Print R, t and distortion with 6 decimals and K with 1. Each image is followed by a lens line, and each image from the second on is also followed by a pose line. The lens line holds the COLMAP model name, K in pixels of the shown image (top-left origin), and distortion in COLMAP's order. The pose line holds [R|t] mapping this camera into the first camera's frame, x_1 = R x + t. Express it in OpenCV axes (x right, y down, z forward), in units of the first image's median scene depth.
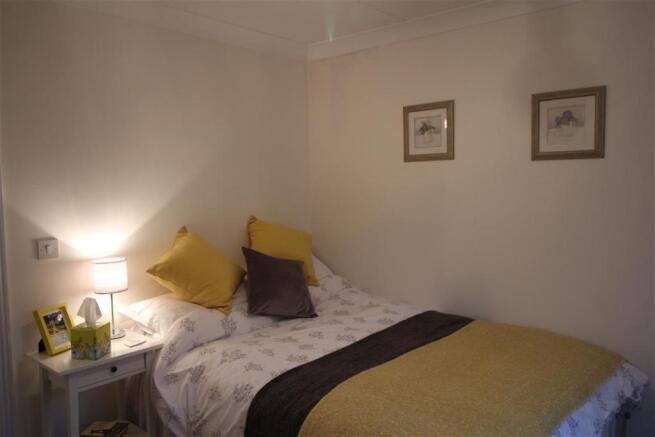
lens RADIAL K [[507.3, 0, 328.3], [0, 507.3, 216.1], [0, 0, 1]] dist [0.019773, -0.020391]
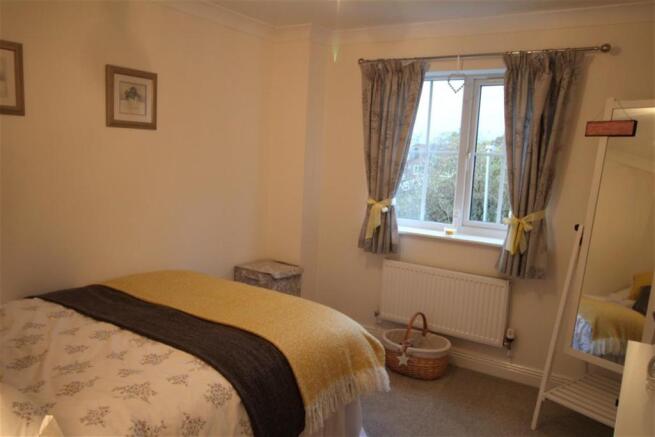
lens RADIAL K [[507.3, 0, 327.6], [0, 507.3, 220.8], [0, 0, 1]] dist [0.019773, -0.020391]
pose [[-0.126413, -0.141756, 0.981797, -0.806409], [0.005625, 0.989618, 0.143610, -0.067085], [-0.991962, 0.023676, -0.124304, 0.713823]]
